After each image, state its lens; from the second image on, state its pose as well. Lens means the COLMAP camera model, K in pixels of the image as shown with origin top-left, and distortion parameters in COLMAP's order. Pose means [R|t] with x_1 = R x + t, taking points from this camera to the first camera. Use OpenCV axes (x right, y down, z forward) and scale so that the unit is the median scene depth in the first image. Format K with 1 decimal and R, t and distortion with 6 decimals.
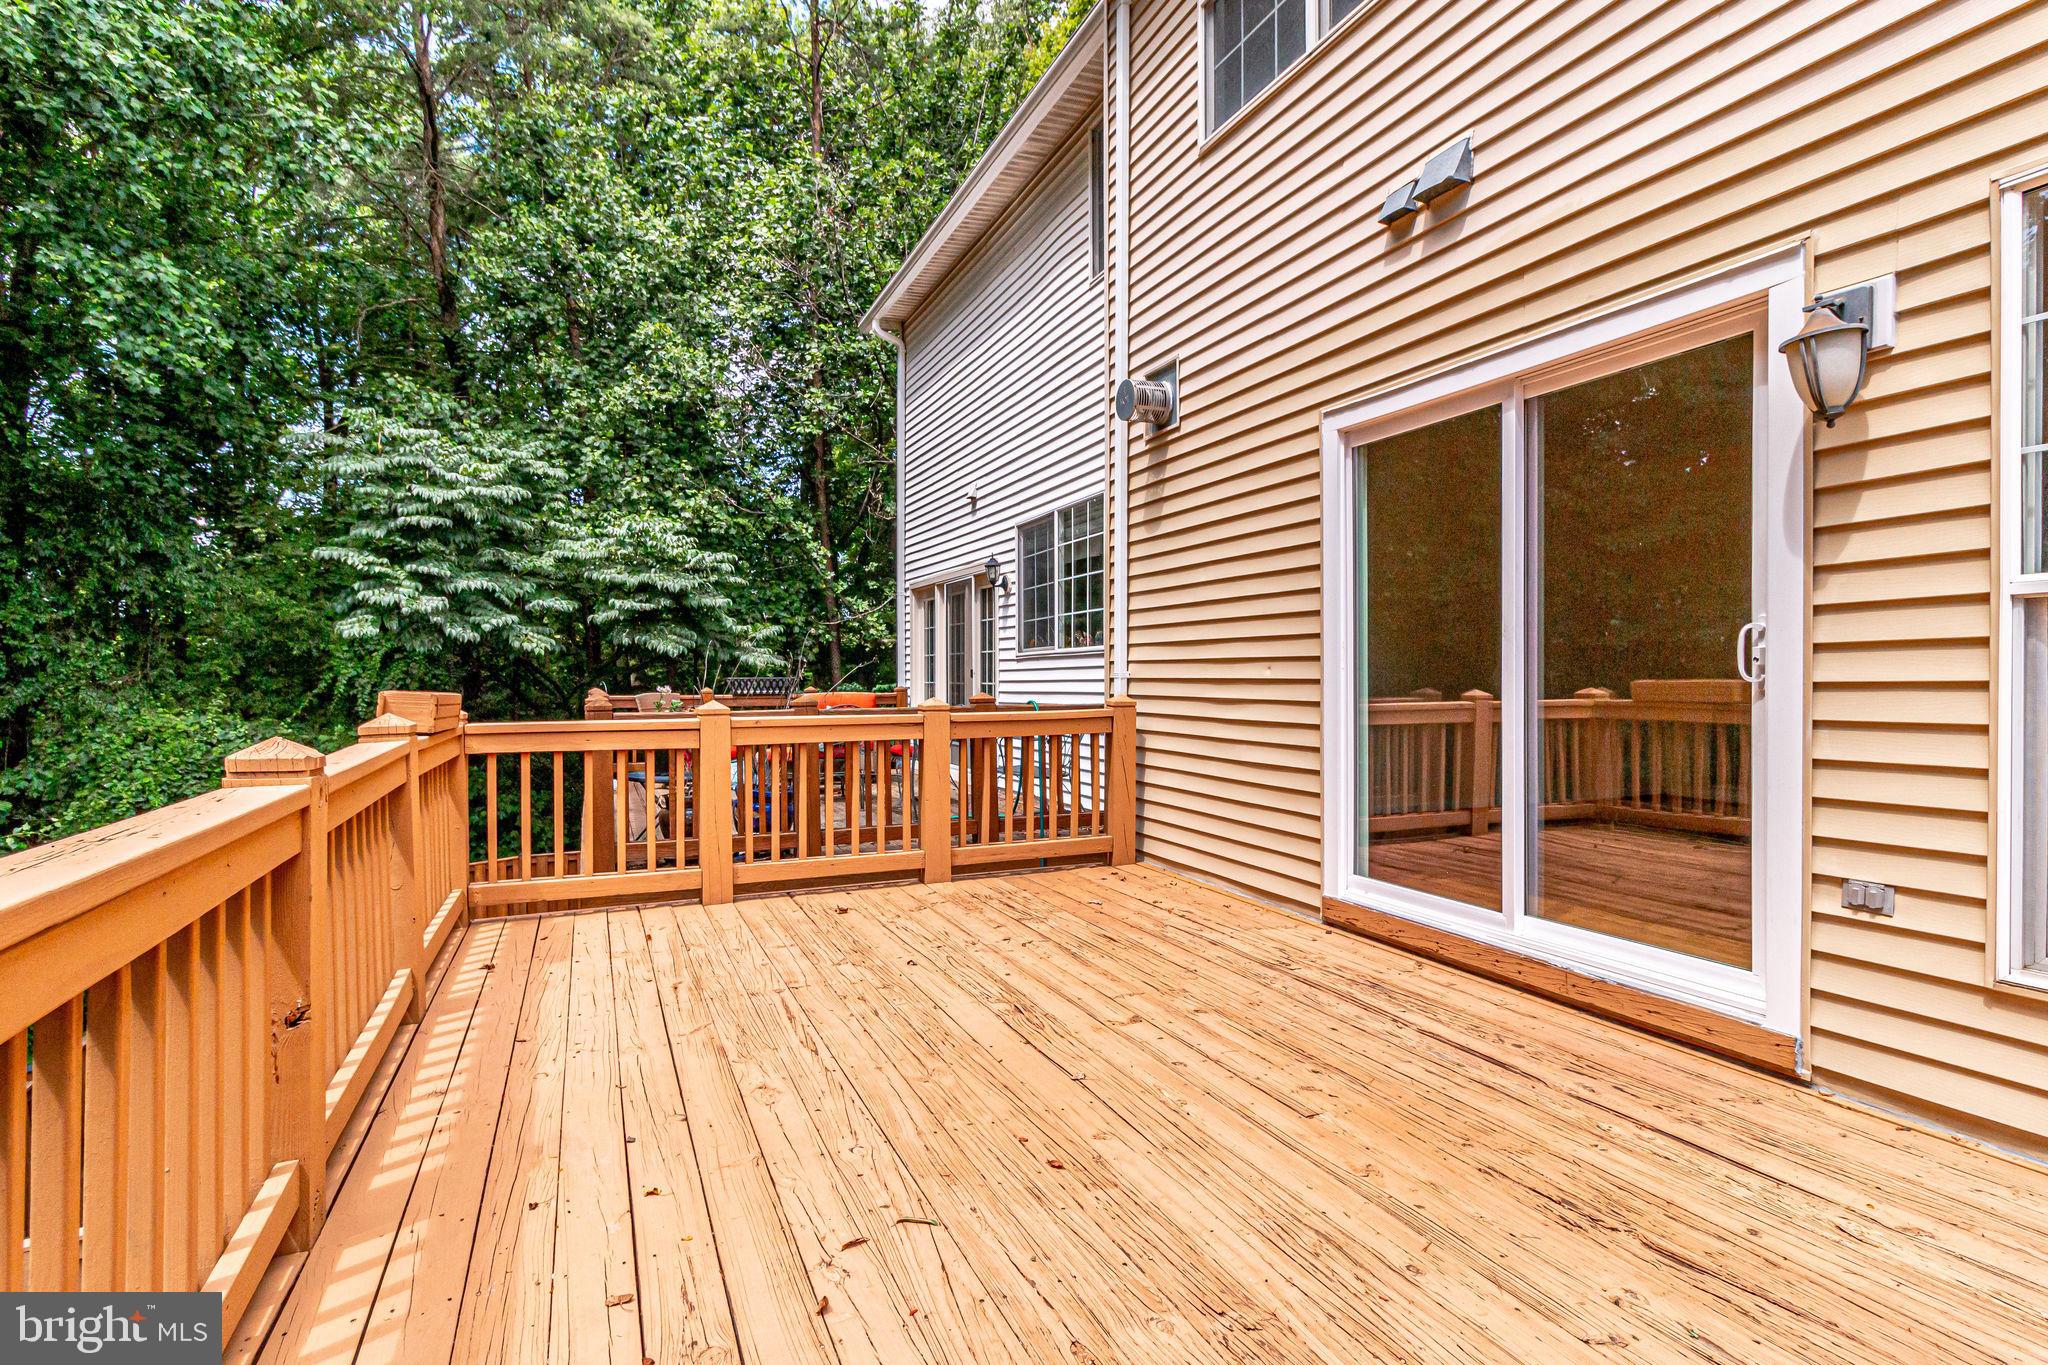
lens RADIAL K [[1042.2, 0, 1024.0], [0, 1042.2, 682.5], [0, 0, 1]] dist [0.000574, -0.000127]
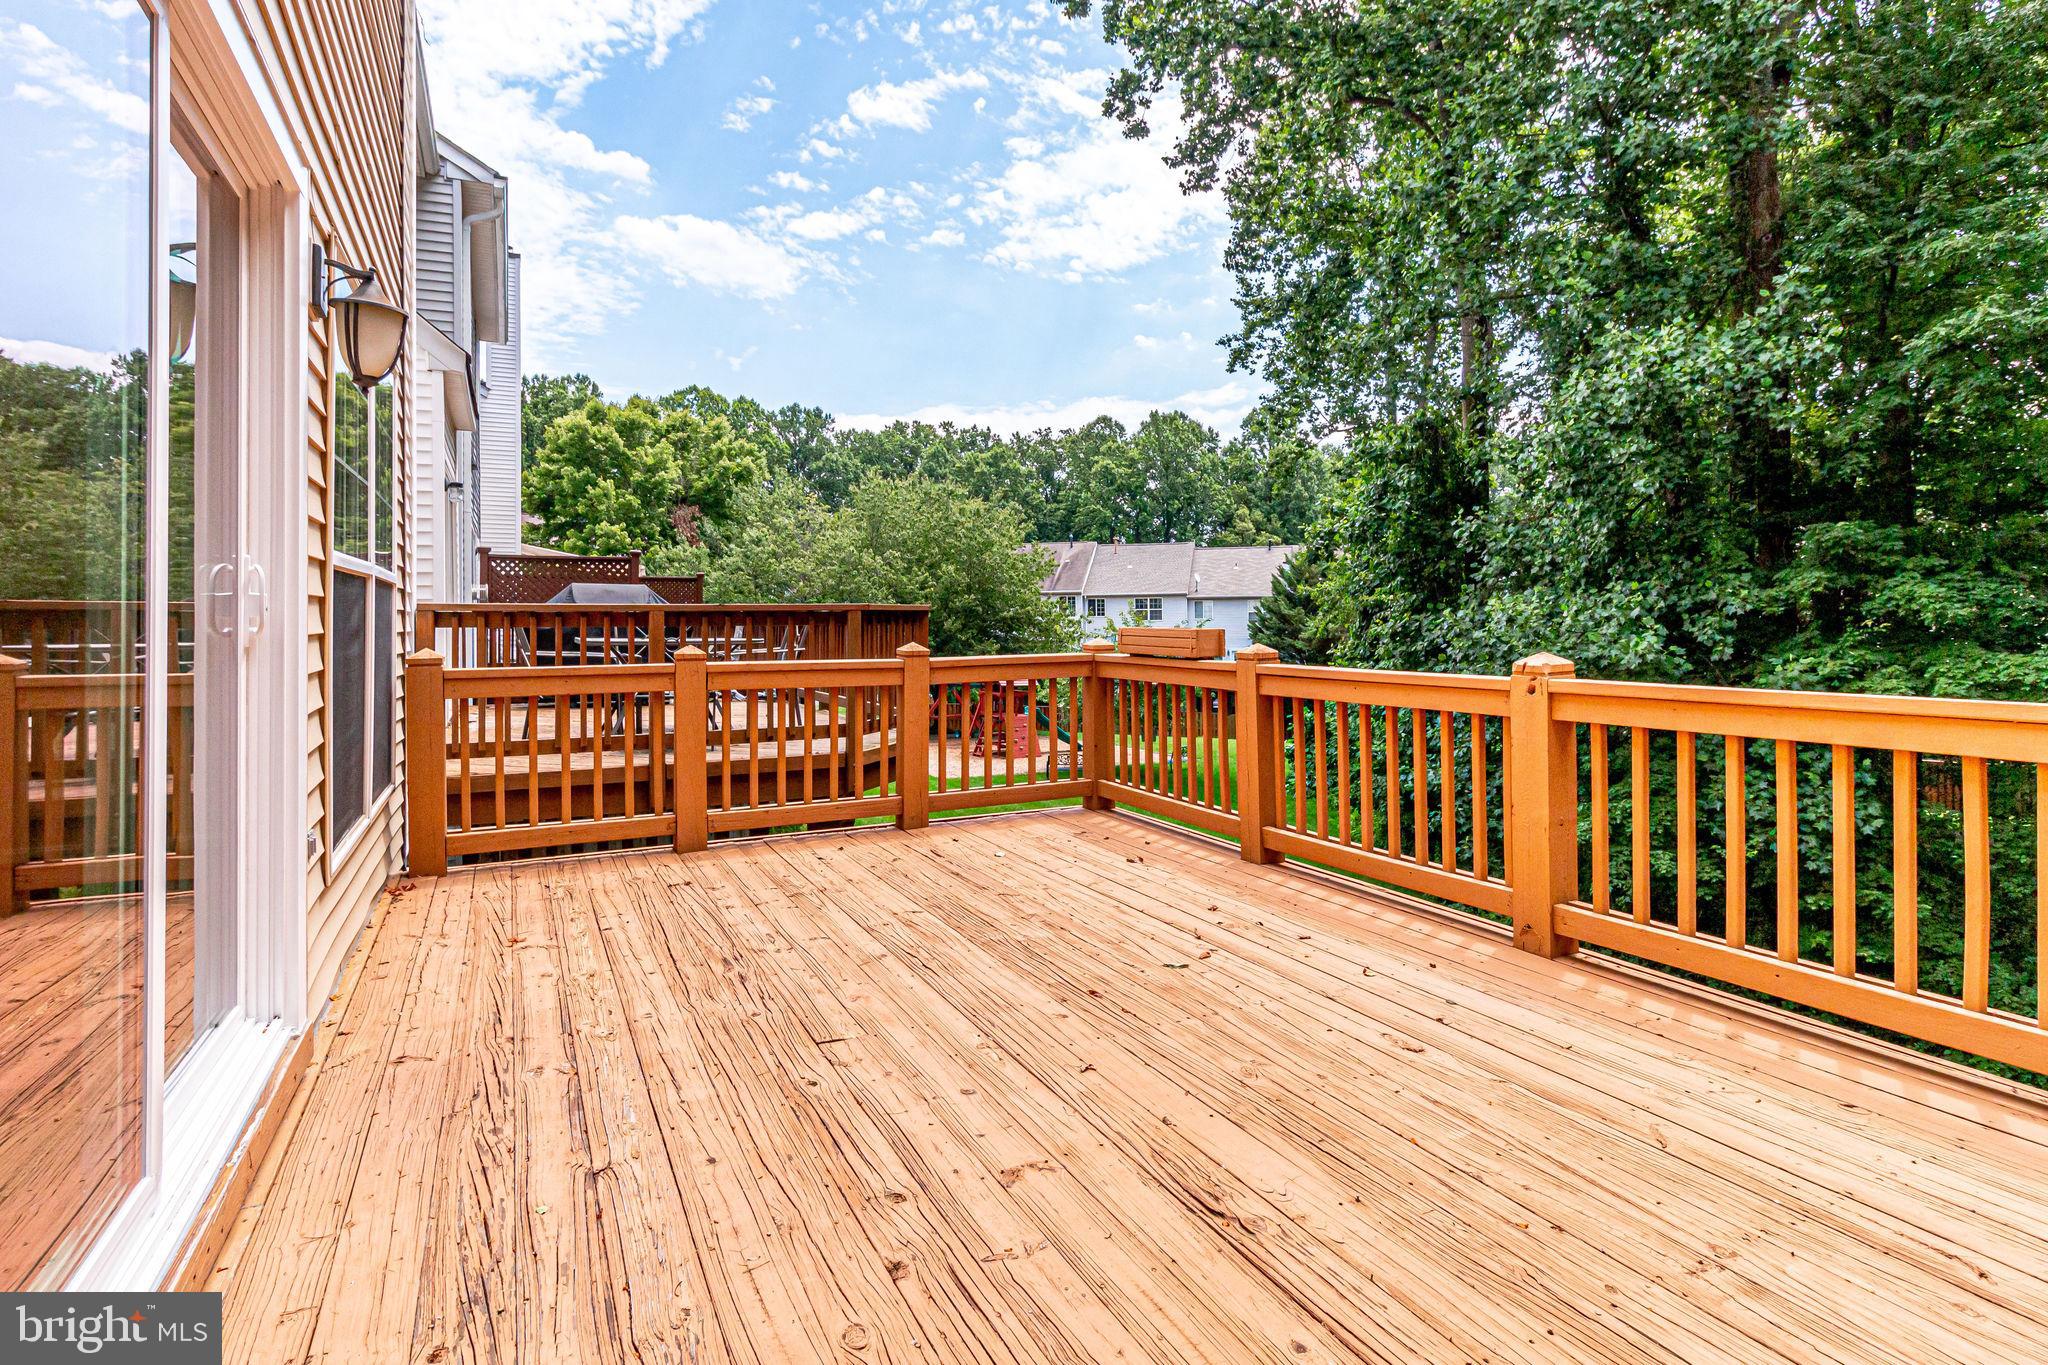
lens RADIAL K [[1071.9, 0, 1025.1], [0, 1071.9, 622.1], [0, 0, 1]] dist [-0.001443, -0.001292]
pose [[-0.998581, 0.009636, -0.052366, 0.131330], [0.009474, 0.999950, 0.003349, -0.007486], [0.052395, 0.002848, -0.998622, 1.670172]]
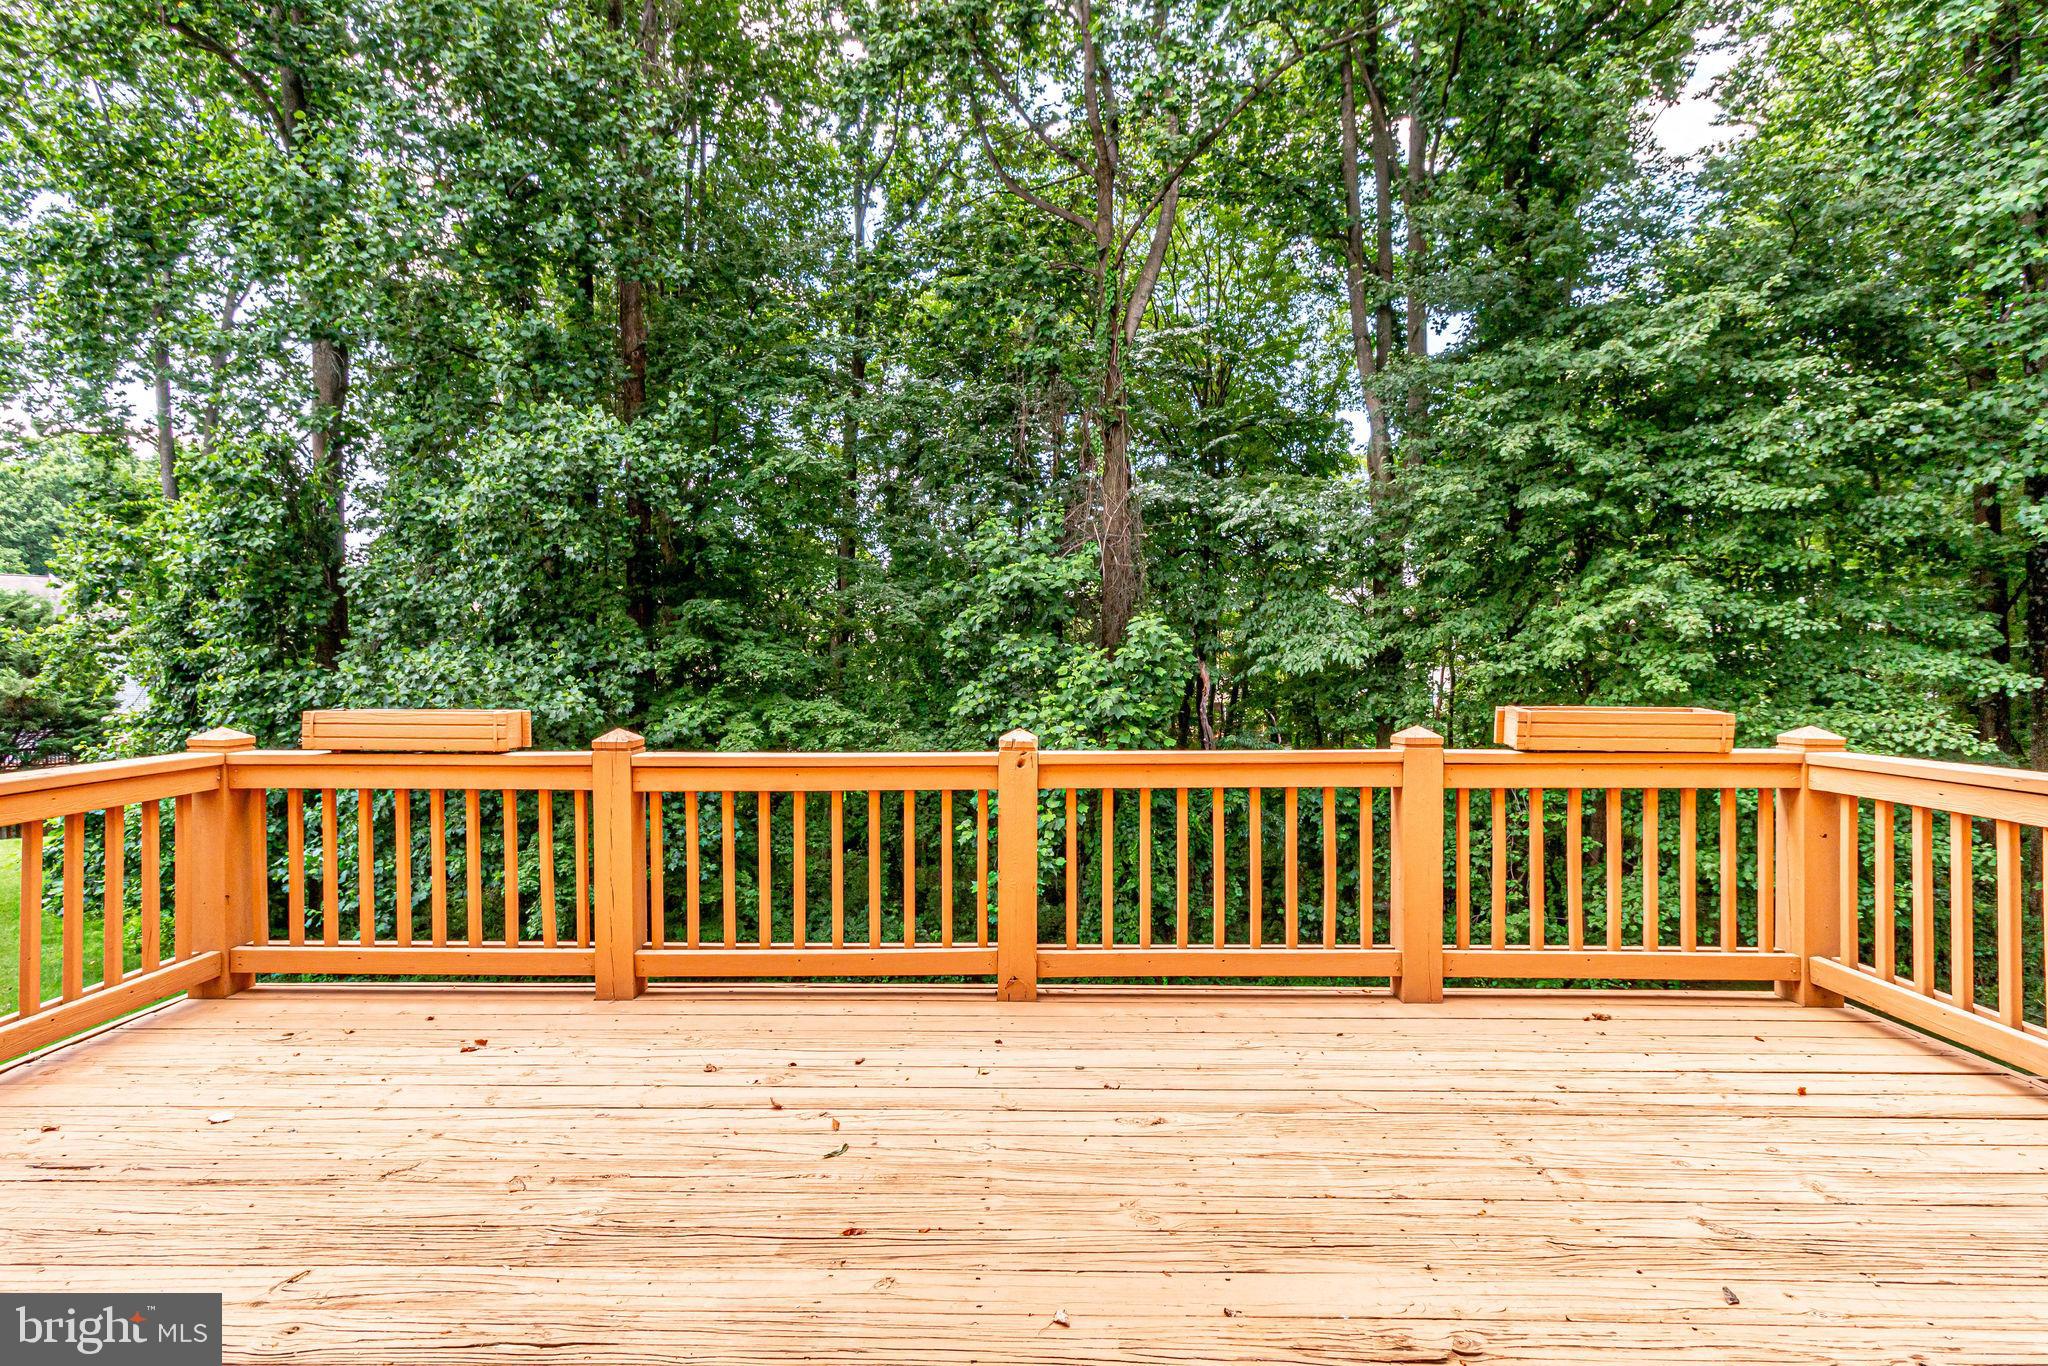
lens RADIAL K [[990.2, 0, 1024.0], [0, 990.2, 683.0], [0, 0, 1]] dist [0.005621, 0.000673]
pose [[-0.401447, 0.020834, -0.915645, 0.565295], [0.002388, 0.999762, 0.021701, -0.044186], [0.915879, 0.006525, -0.401401, 1.075595]]
